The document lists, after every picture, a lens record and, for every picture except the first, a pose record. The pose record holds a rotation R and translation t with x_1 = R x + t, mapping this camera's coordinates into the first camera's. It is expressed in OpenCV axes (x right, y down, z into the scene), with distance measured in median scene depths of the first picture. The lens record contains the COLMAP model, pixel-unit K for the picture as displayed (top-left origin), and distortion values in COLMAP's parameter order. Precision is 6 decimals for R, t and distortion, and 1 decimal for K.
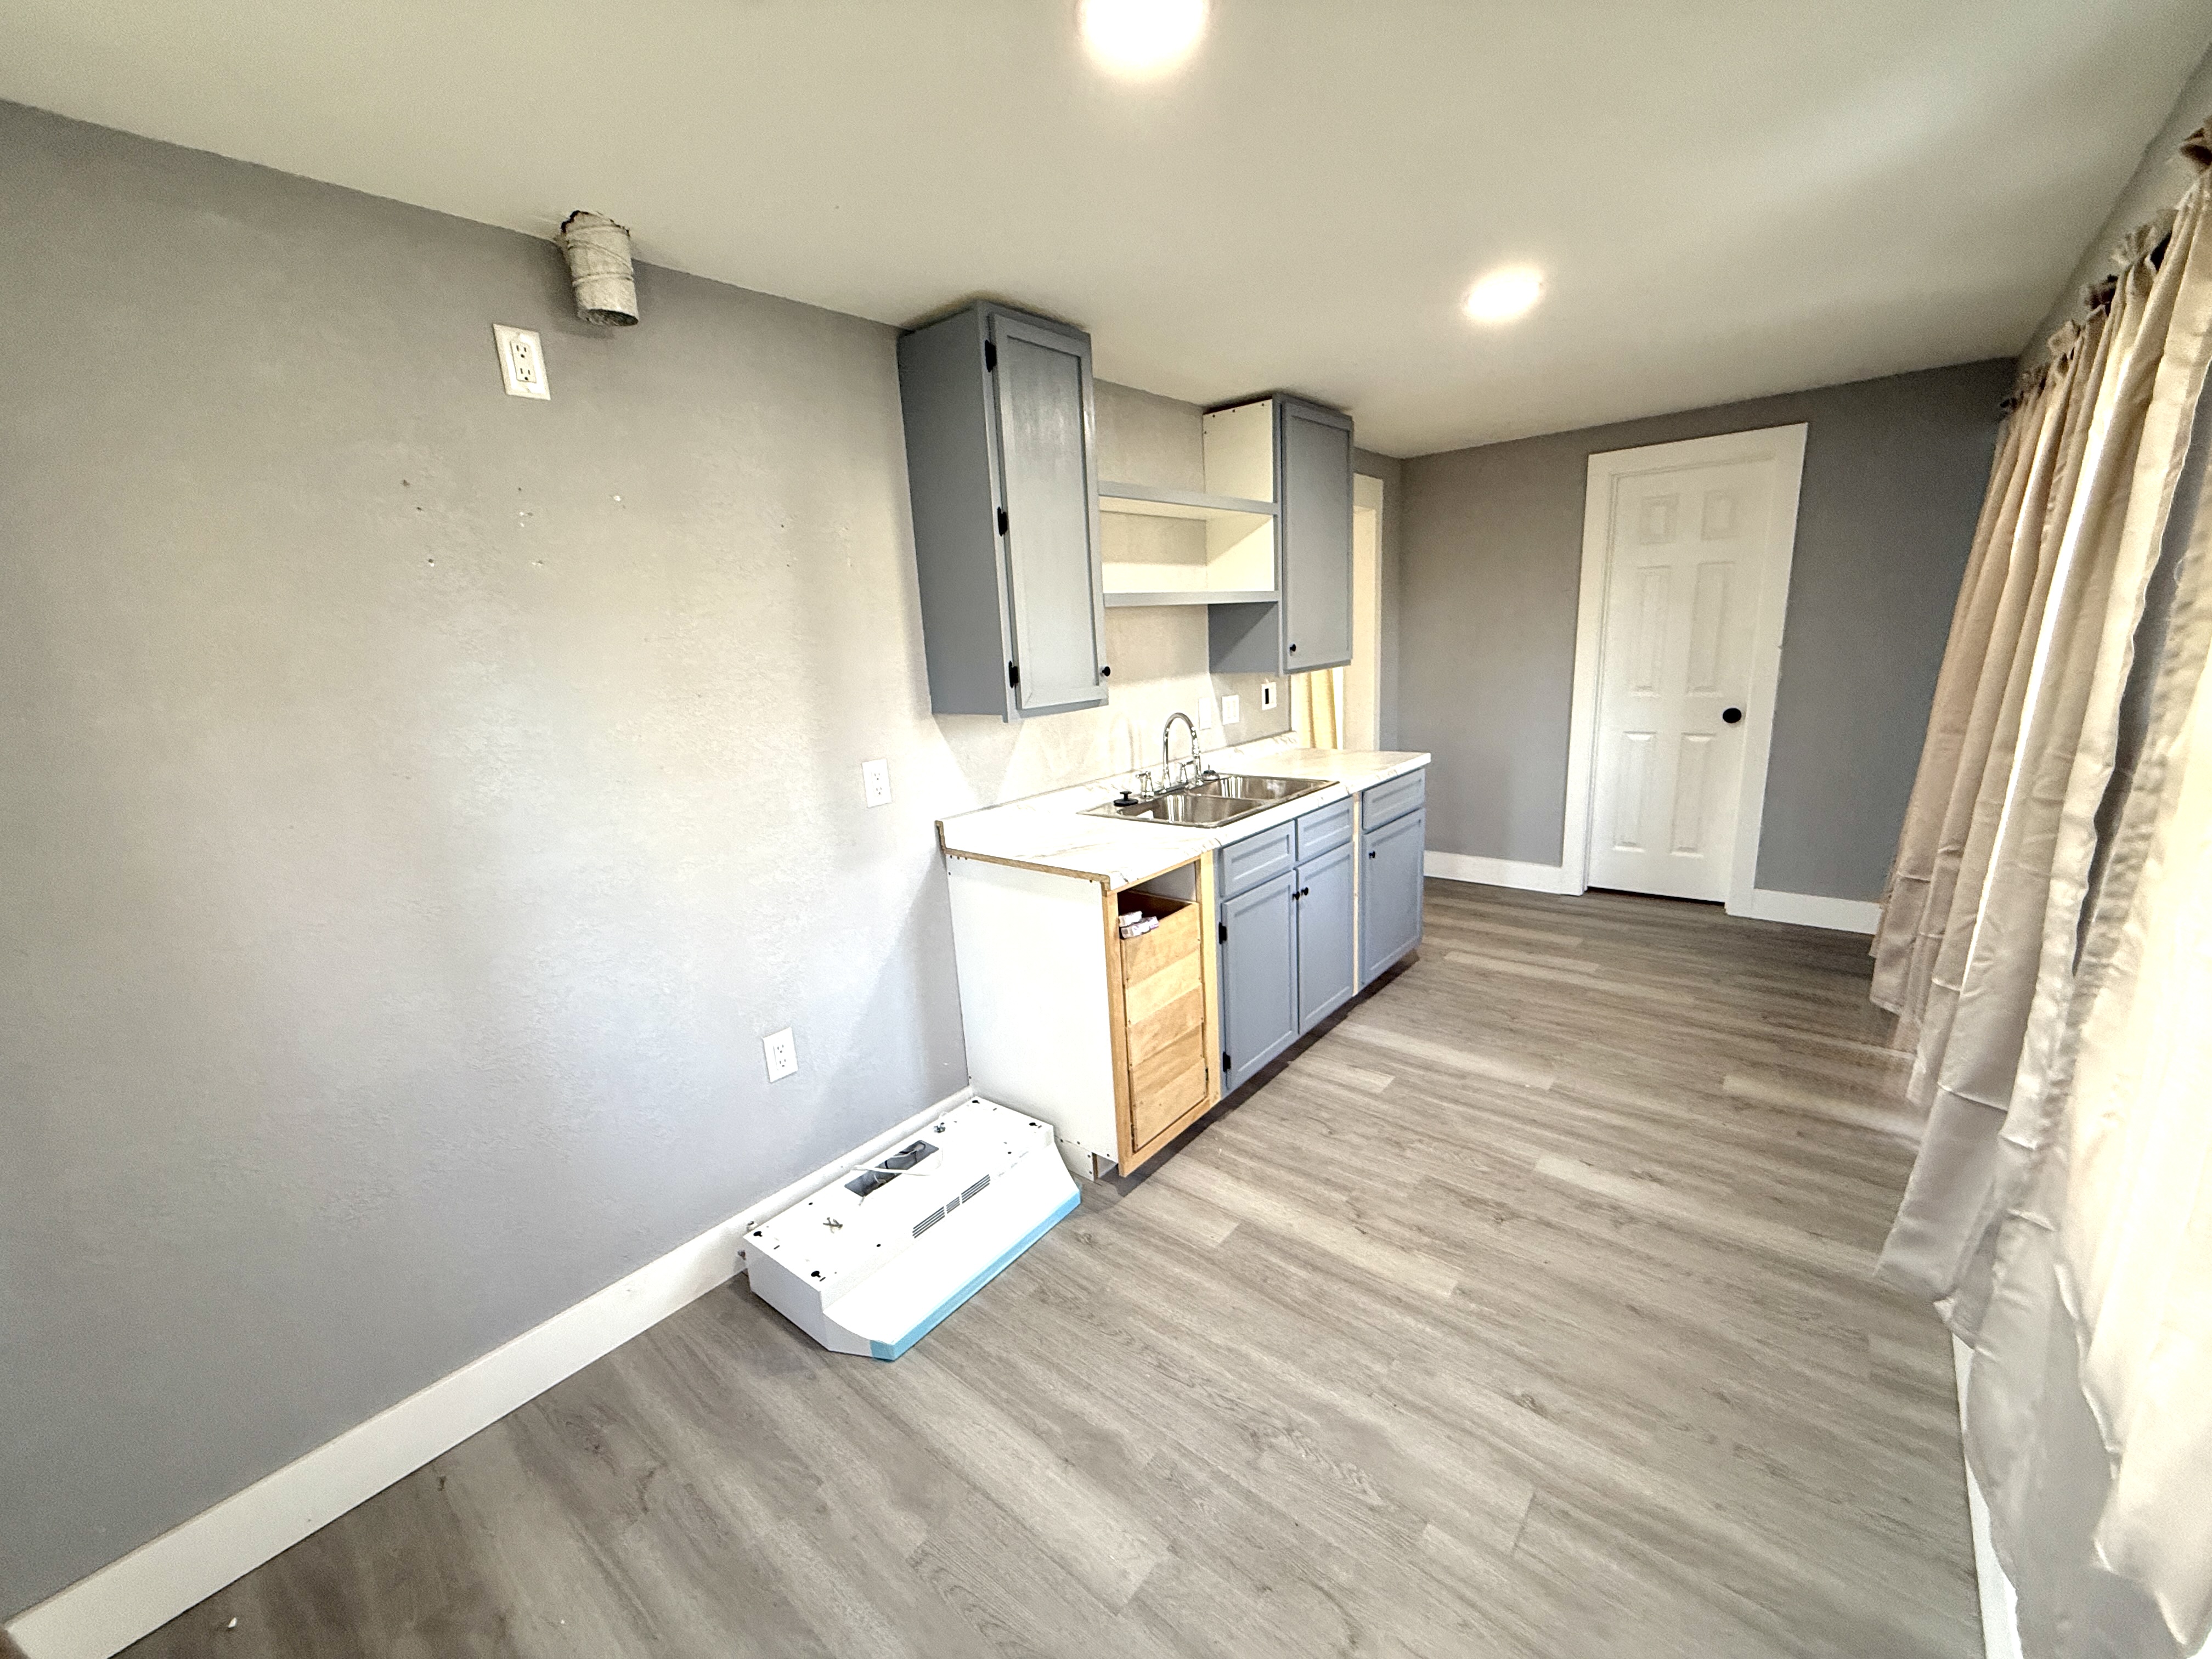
lens RADIAL K [[879.1, 0, 1102.4], [0, 879.1, 834.4], [0, 0, 1]] dist [-0.002349, 0.000064]
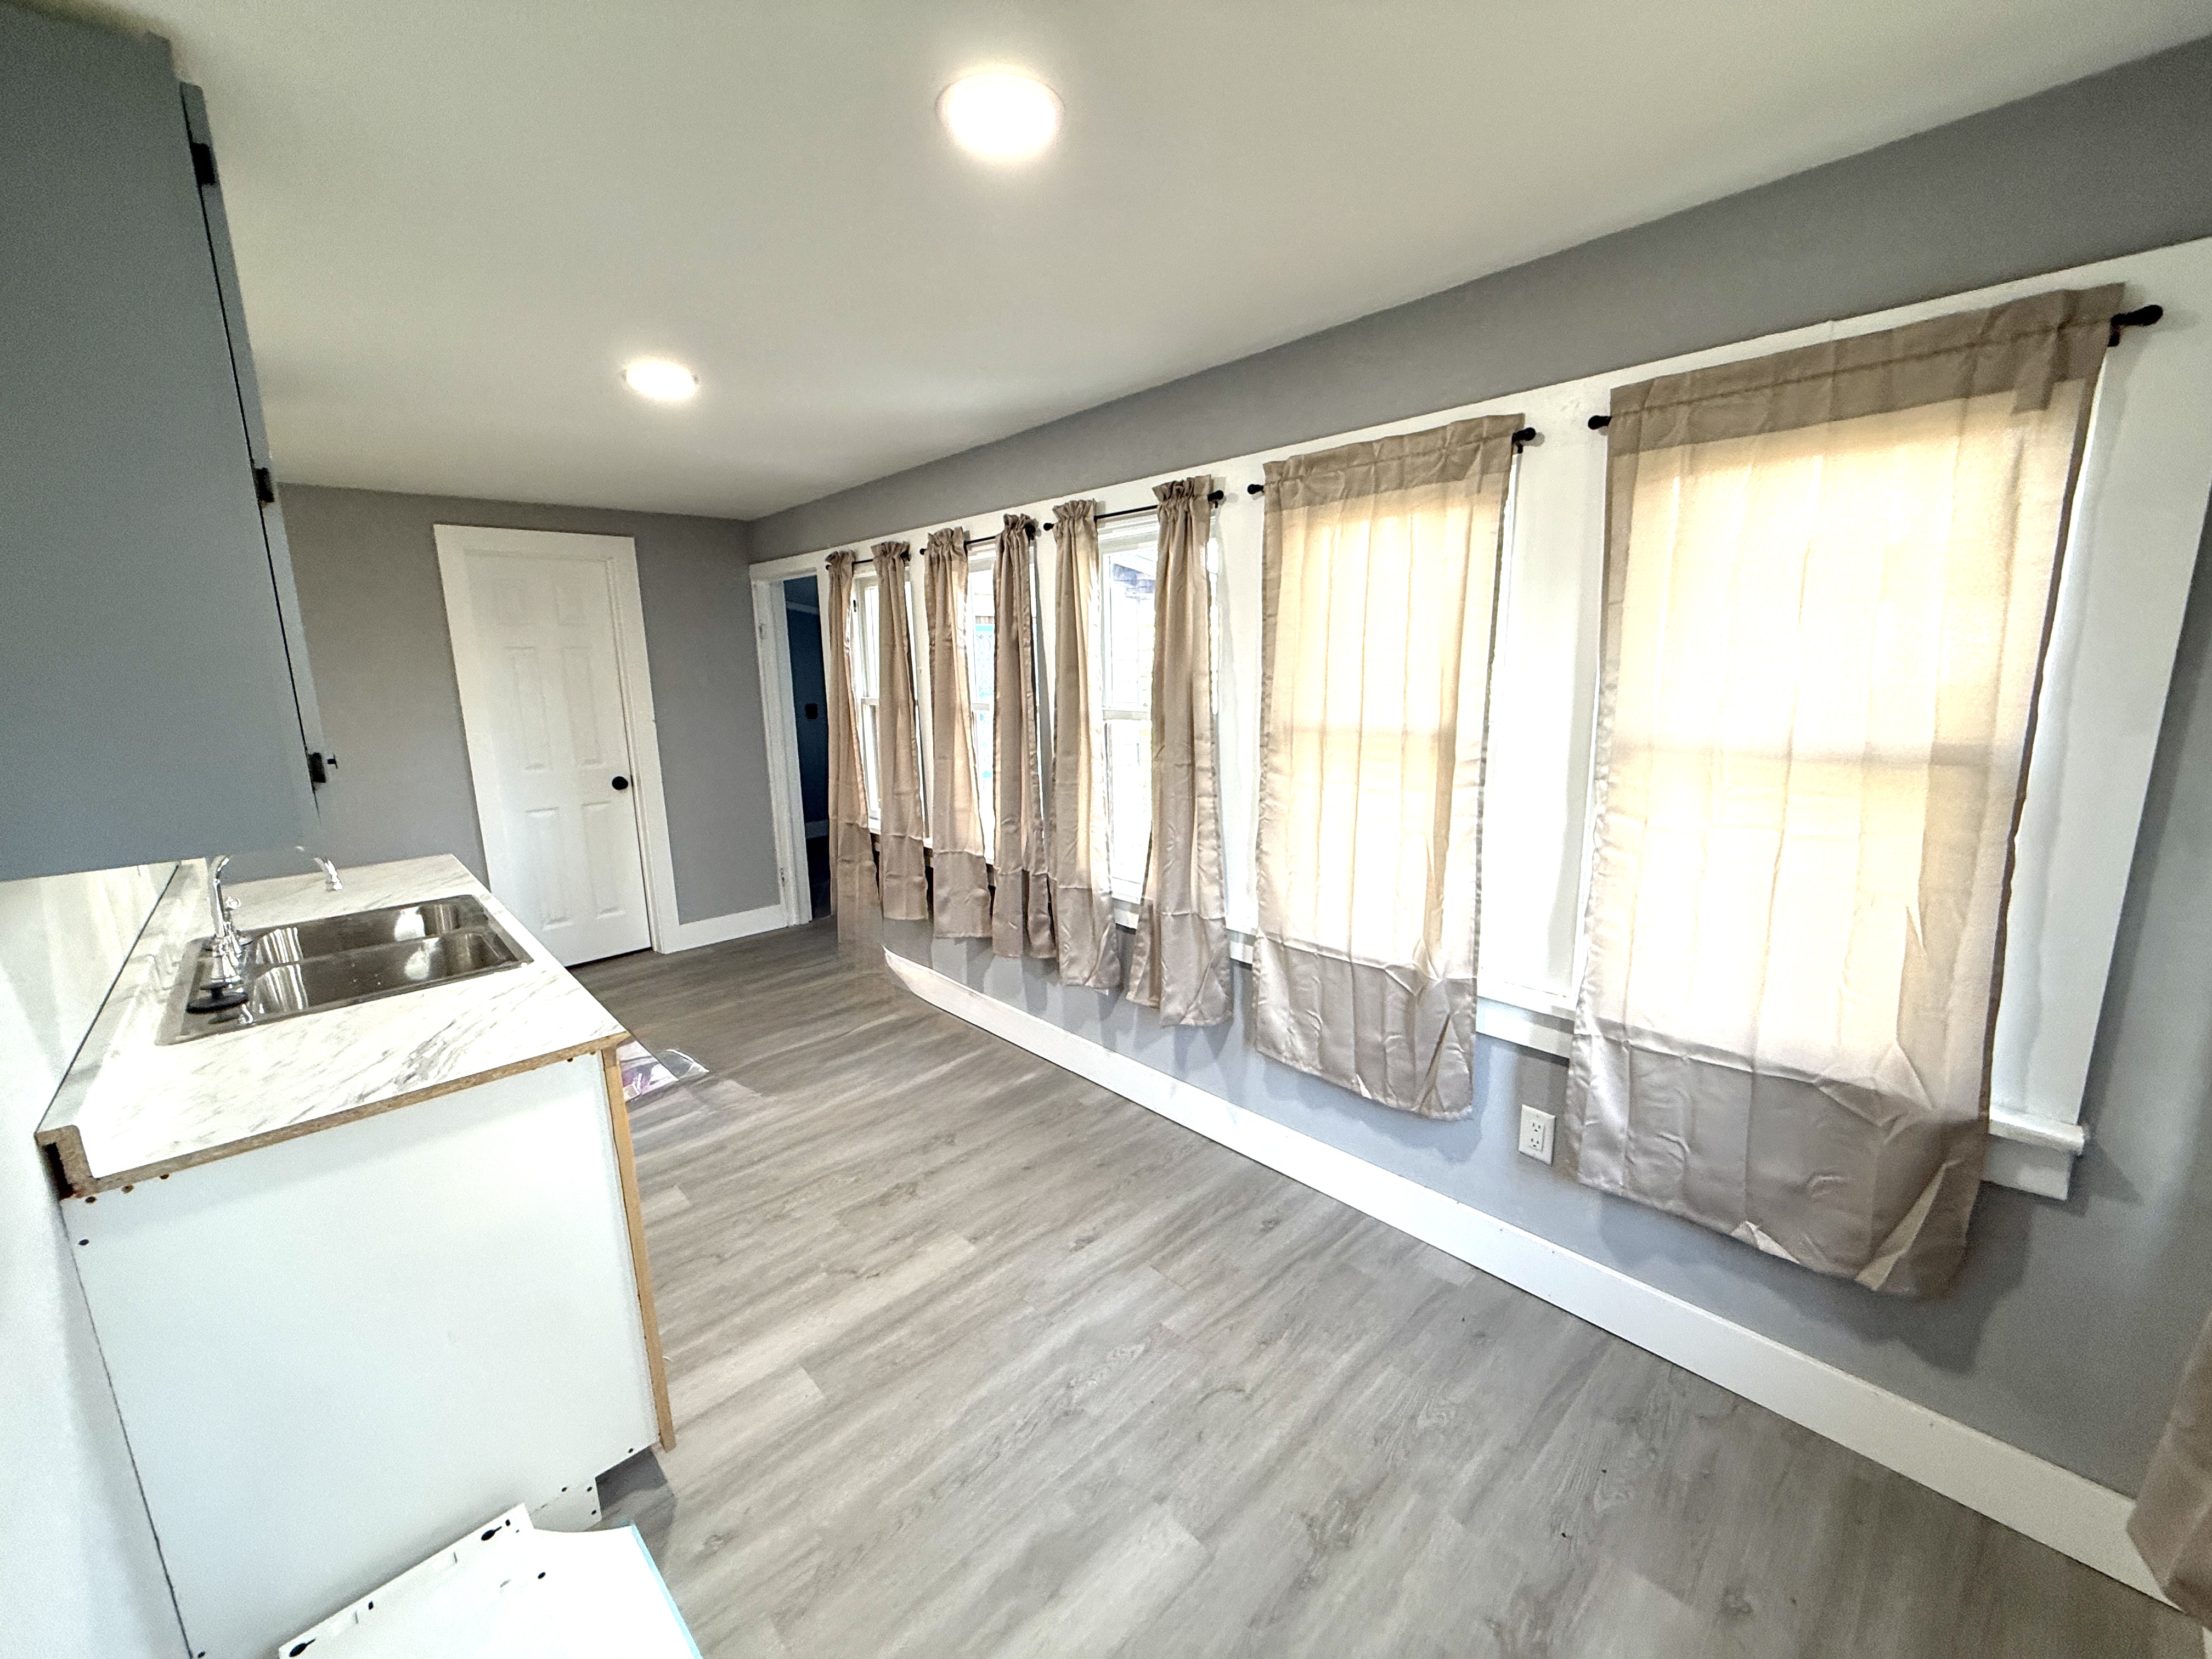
lens RADIAL K [[879.1, 0, 1102.4], [0, 879.1, 834.4], [0, 0, 1]] dist [-0.002349, 0.000064]
pose [[0.123699, -0.144764, 0.981703, -0.561077], [0.246020, 0.962889, 0.110990, -0.081174], [-0.961339, 0.227789, 0.154724, 0.449854]]
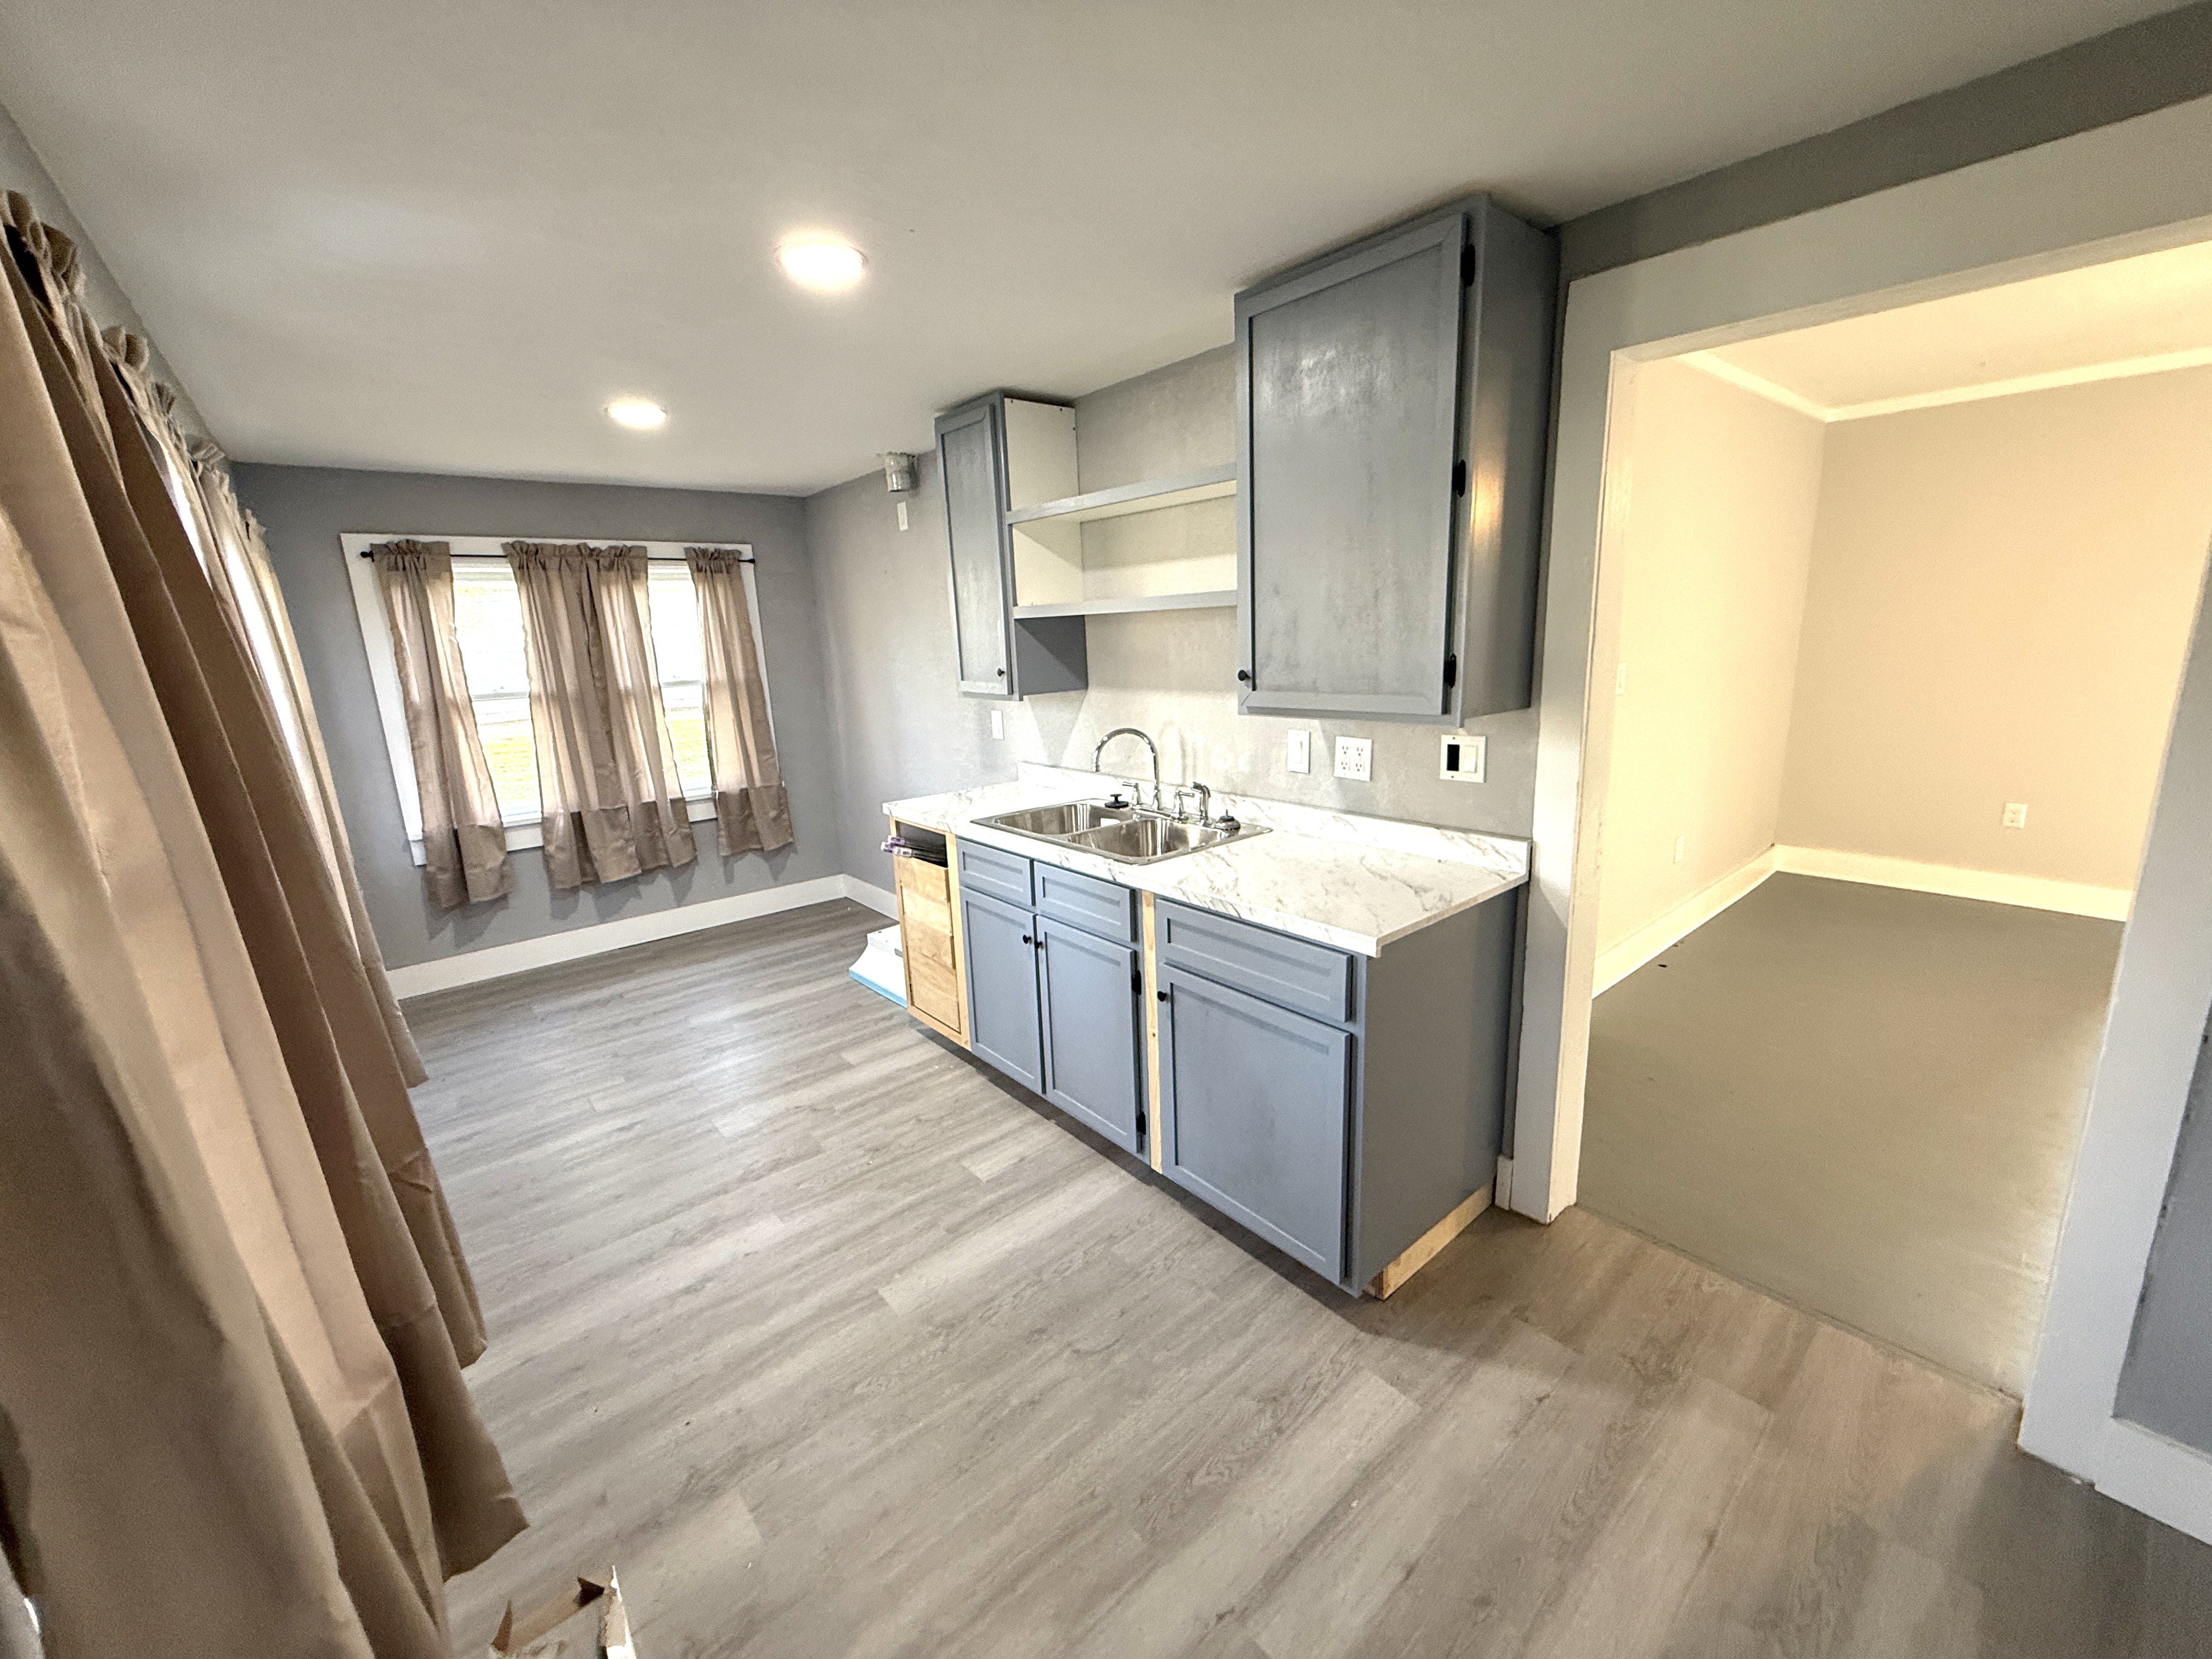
lens RADIAL K [[887.5, 0, 1099.5], [0, 887.5, 827.0], [0, 0, 1]] dist [0.001090, 0.000407]
pose [[-0.168035, 0.283882, -0.944021, 1.303941], [-0.171873, 0.934533, 0.311622, -0.426087], [0.970682, 0.214615, -0.108242, 1.420649]]
